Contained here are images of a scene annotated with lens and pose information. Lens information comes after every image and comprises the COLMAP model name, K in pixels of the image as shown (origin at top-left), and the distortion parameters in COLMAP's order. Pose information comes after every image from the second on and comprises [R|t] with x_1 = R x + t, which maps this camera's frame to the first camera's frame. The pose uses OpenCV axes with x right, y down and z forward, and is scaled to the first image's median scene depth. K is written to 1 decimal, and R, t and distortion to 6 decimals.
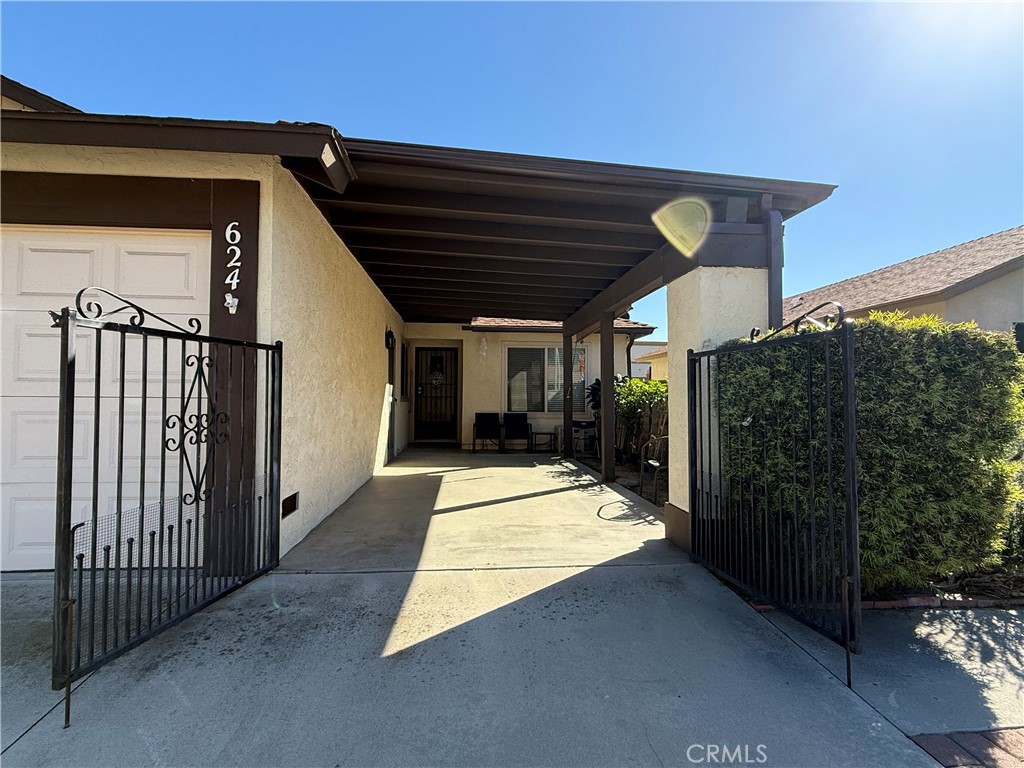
lens RADIAL K [[514.7, 0, 511.0], [0, 514.7, 382.5], [0, 0, 1]] dist [0.001821, -0.000168]
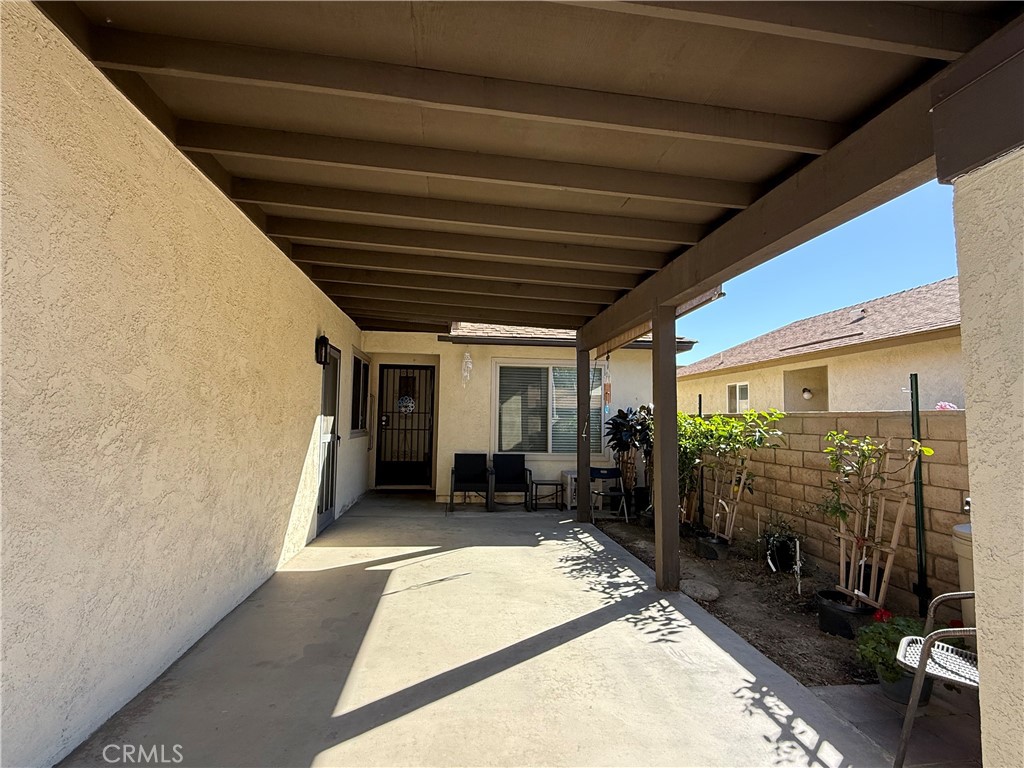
lens RADIAL K [[514.7, 0, 511.0], [0, 514.7, 382.5], [0, 0, 1]] dist [0.001821, -0.000168]
pose [[0.999765, 0.011254, 0.018516, -0.003968], [-0.010463, 0.999050, -0.042301, -0.014369], [-0.018975, 0.042097, 0.998933, 0.298637]]
